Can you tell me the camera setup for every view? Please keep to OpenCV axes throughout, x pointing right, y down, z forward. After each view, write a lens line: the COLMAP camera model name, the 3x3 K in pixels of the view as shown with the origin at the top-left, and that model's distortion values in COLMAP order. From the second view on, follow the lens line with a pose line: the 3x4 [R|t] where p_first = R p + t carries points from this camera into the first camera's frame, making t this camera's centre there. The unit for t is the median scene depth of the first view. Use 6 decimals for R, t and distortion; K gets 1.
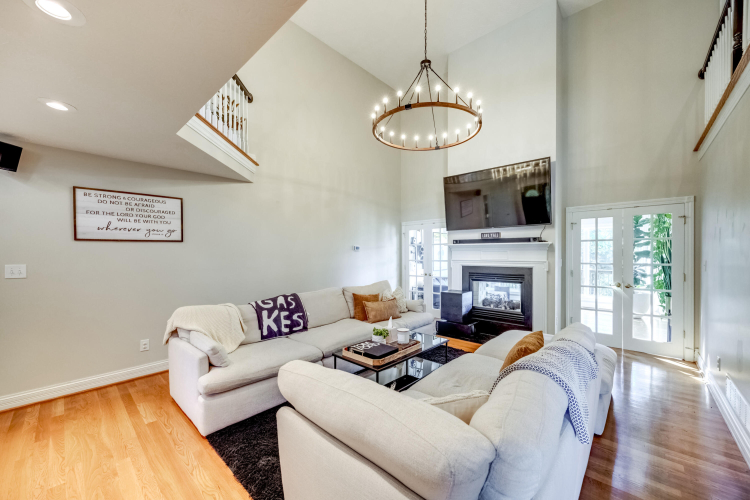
lens RADIAL K [[287.1, 0, 371.3], [0, 287.1, 254.4], [0, 0, 1]] dist [0.002375, 0.000016]
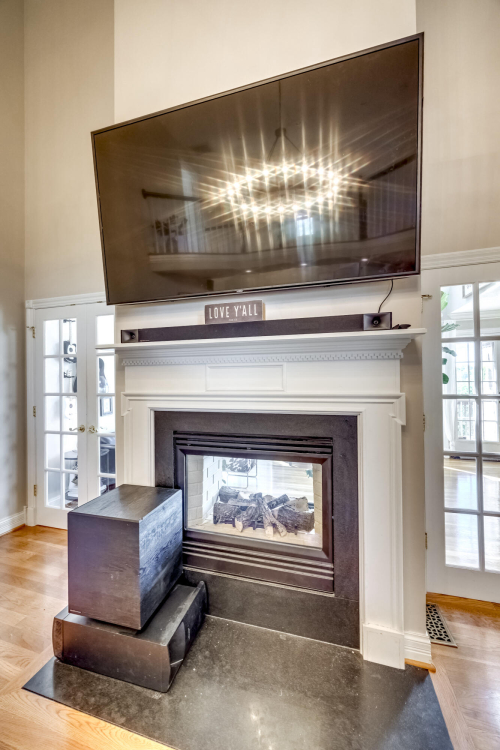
lens RADIAL K [[287.1, 0, 249.1], [0, 287.1, 377.2], [0, 0, 1]] dist [0.002375, 0.000016]
pose [[0.890817, -0.003837, 0.454346, 0.269485], [0.010018, 0.999887, -0.011198, 0.005466], [-0.454251, 0.014527, 0.890755, 0.670159]]
